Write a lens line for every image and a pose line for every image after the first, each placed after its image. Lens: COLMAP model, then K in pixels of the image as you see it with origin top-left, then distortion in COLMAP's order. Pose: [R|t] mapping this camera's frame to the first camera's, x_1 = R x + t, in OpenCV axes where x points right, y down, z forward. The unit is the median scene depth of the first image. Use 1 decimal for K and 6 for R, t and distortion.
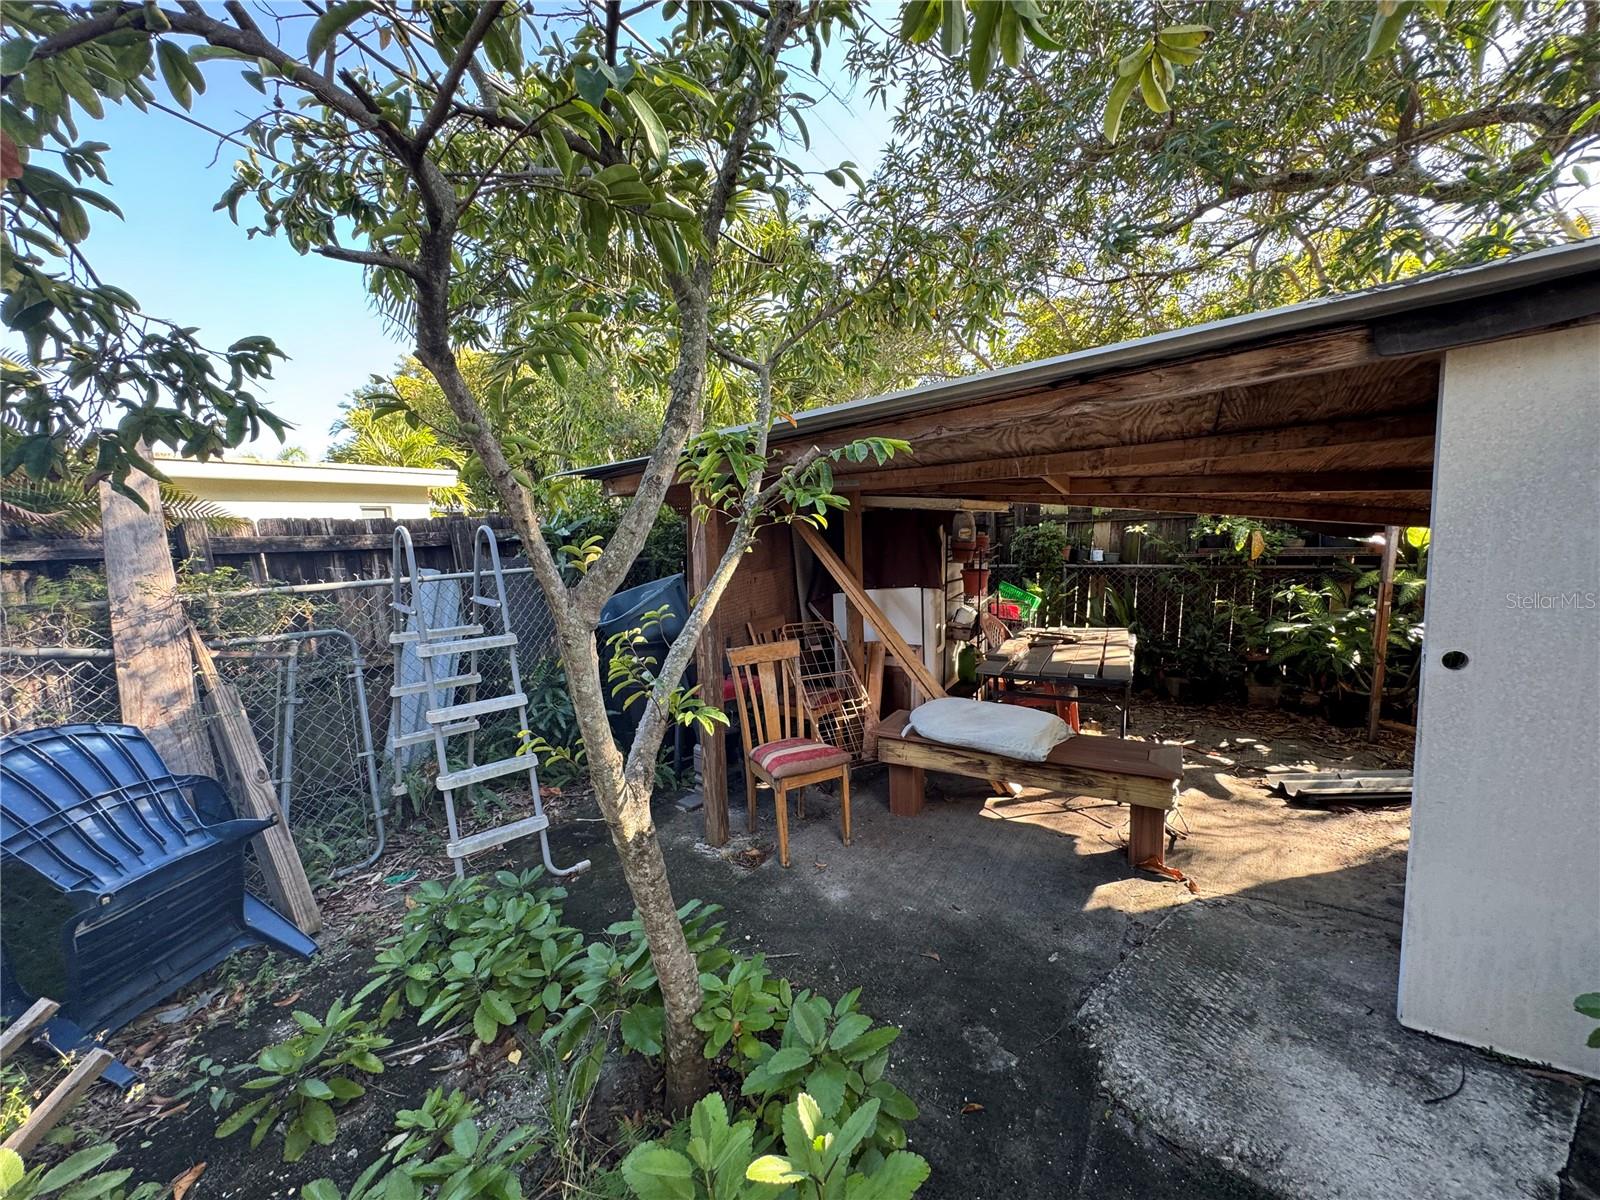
lens RADIAL K [[645.7, 0, 801.7], [0, 645.7, 601.2], [0, 0, 1]] dist [0.001135, 0.000059]
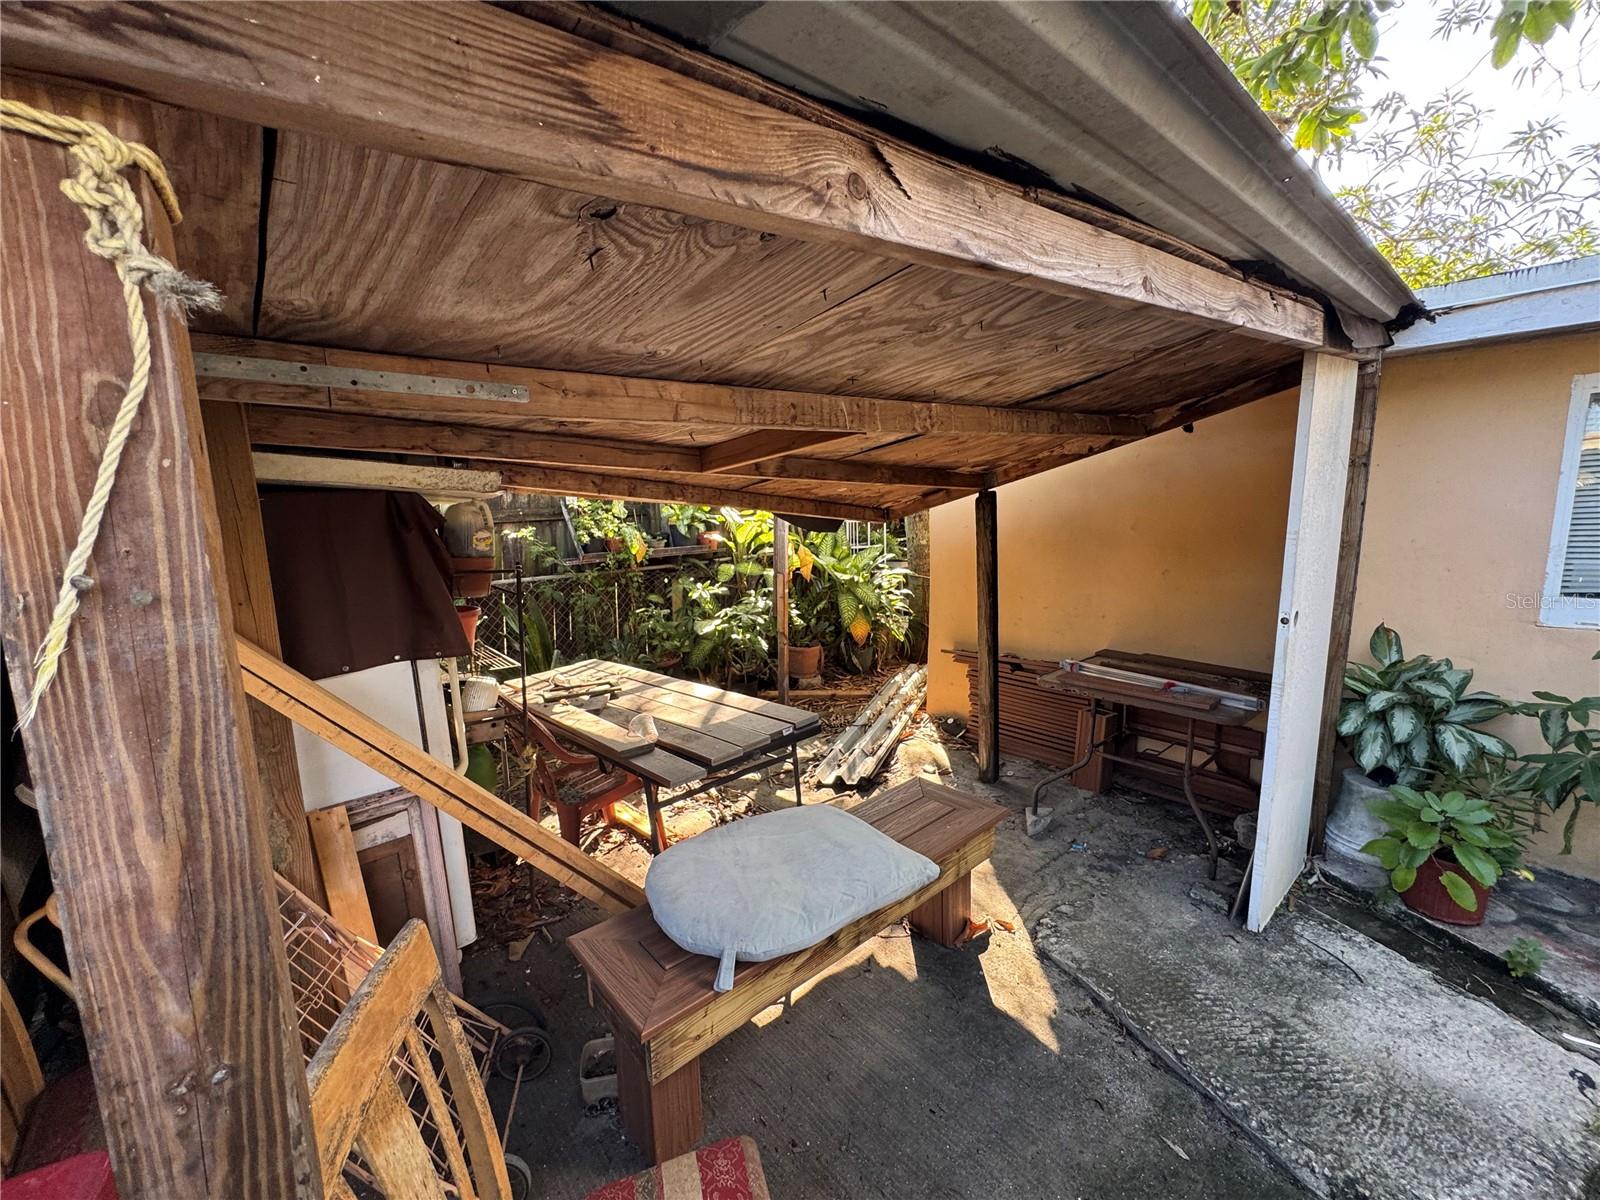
lens RADIAL K [[645.7, 0, 800.0], [0, 645.7, 593.8], [0, 0, 1]] dist [0.001135, 0.000059]
pose [[0.309405, -0.106971, 0.944895, -0.185408], [0.132487, 0.988811, 0.068560, -0.072217], [-0.941656, 0.103973, 0.320115, 0.666874]]
